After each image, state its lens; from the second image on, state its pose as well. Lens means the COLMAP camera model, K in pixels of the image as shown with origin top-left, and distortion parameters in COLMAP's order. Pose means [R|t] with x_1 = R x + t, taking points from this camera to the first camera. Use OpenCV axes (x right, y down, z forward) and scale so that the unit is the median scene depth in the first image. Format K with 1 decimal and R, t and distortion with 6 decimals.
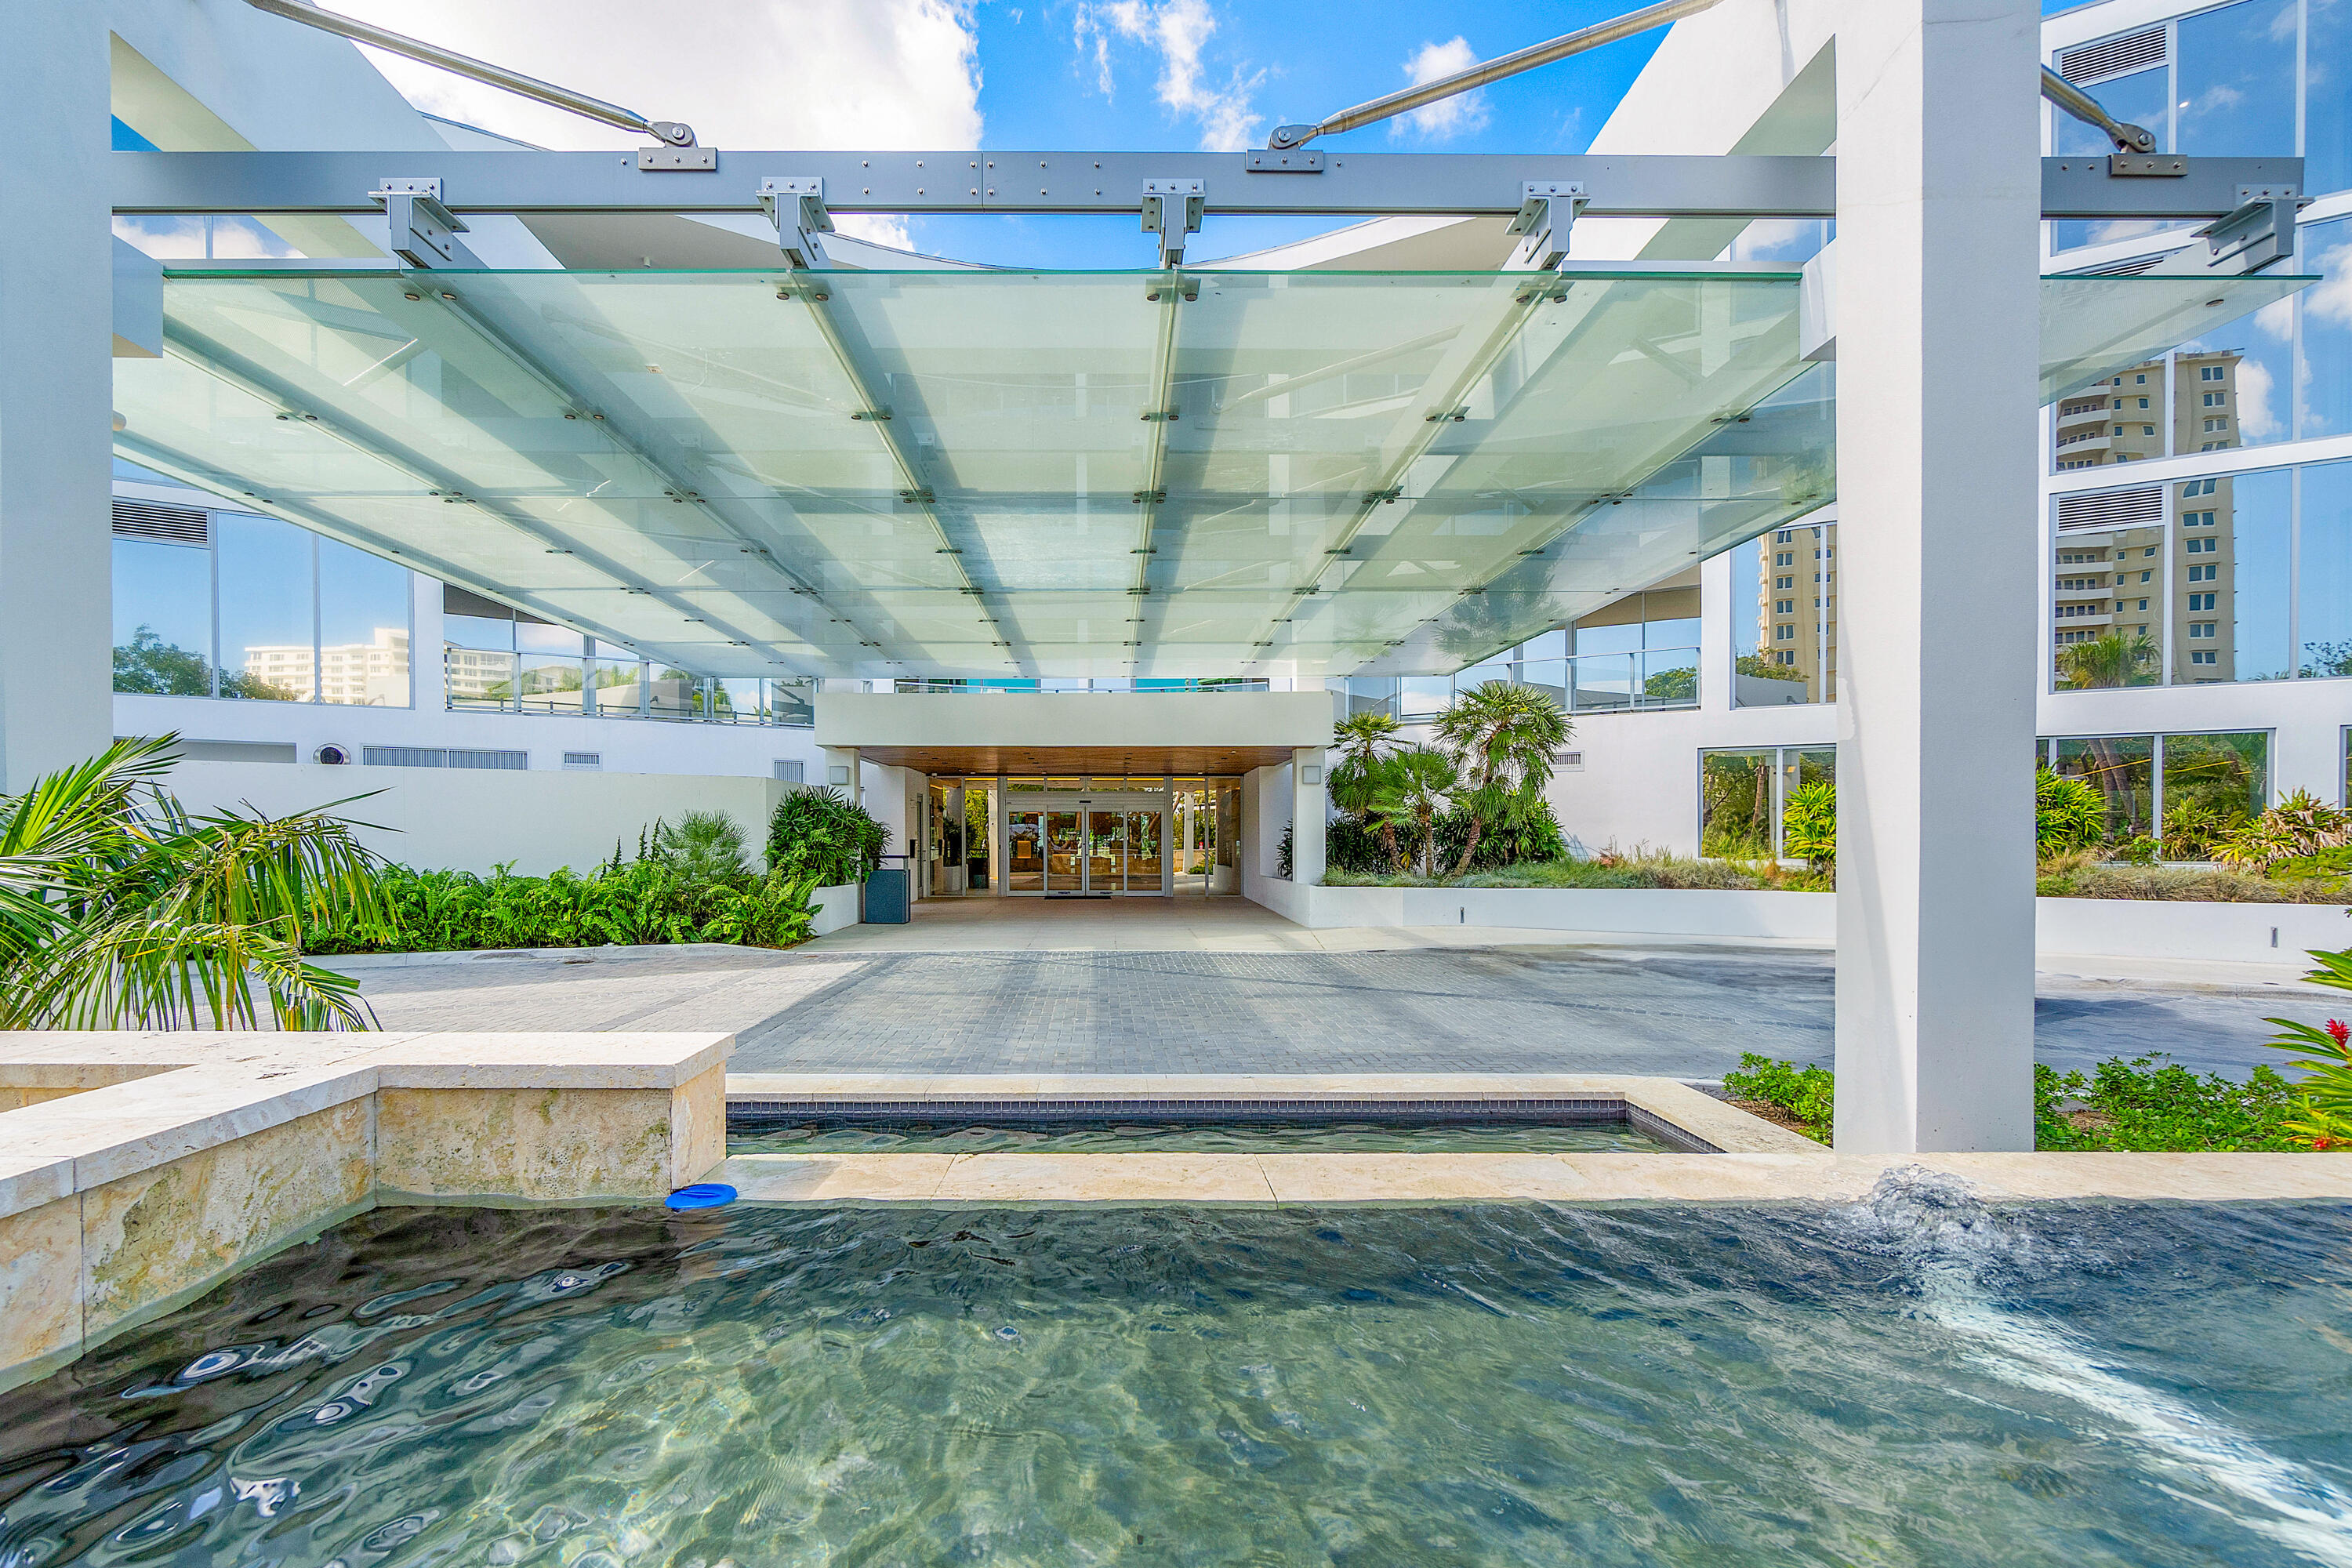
lens RADIAL K [[1041.5, 0, 1100.2], [0, 1041.5, 833.2], [0, 0, 1]] dist [0.003329, 0.000229]
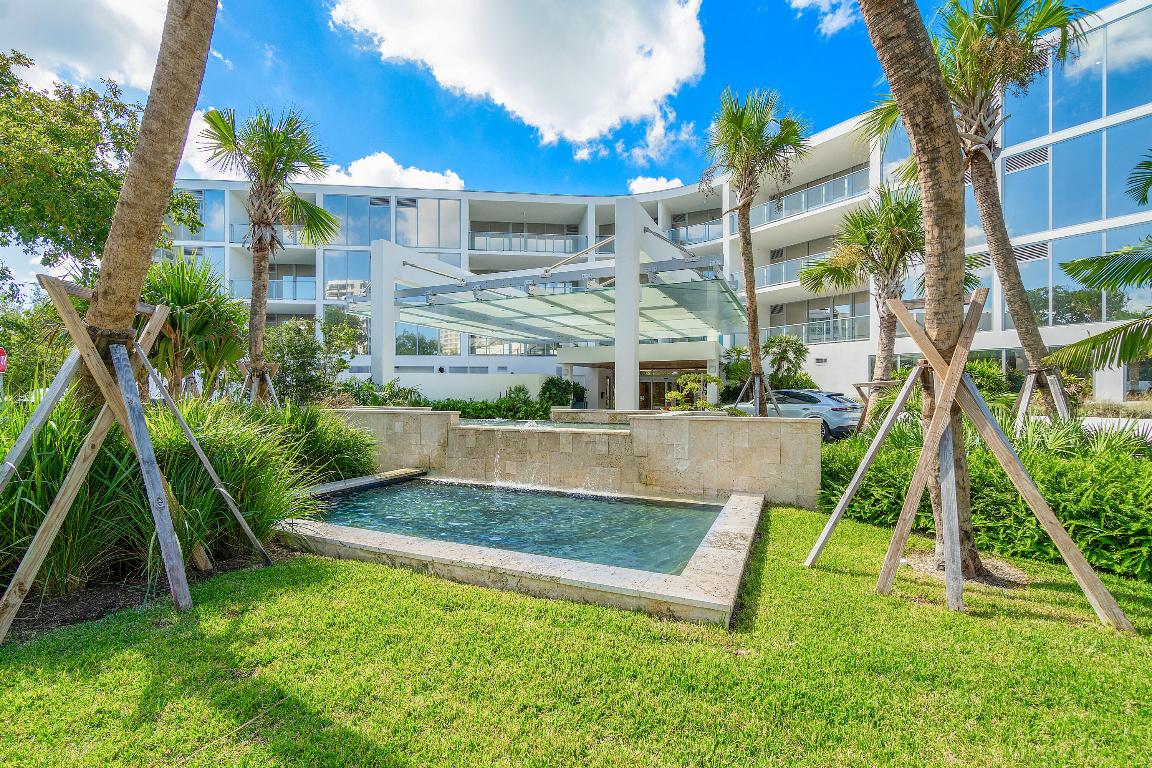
lens RADIAL K [[510.1, 0, 573.5], [0, 510.1, 388.4], [0, 0, 1]] dist [0.003329, 0.000229]
pose [[0.909187, -0.006241, -0.416340, 0.502418], [0.004321, 0.999975, -0.005555, 0.004205], [0.416365, 0.003252, 0.909192, -0.513736]]
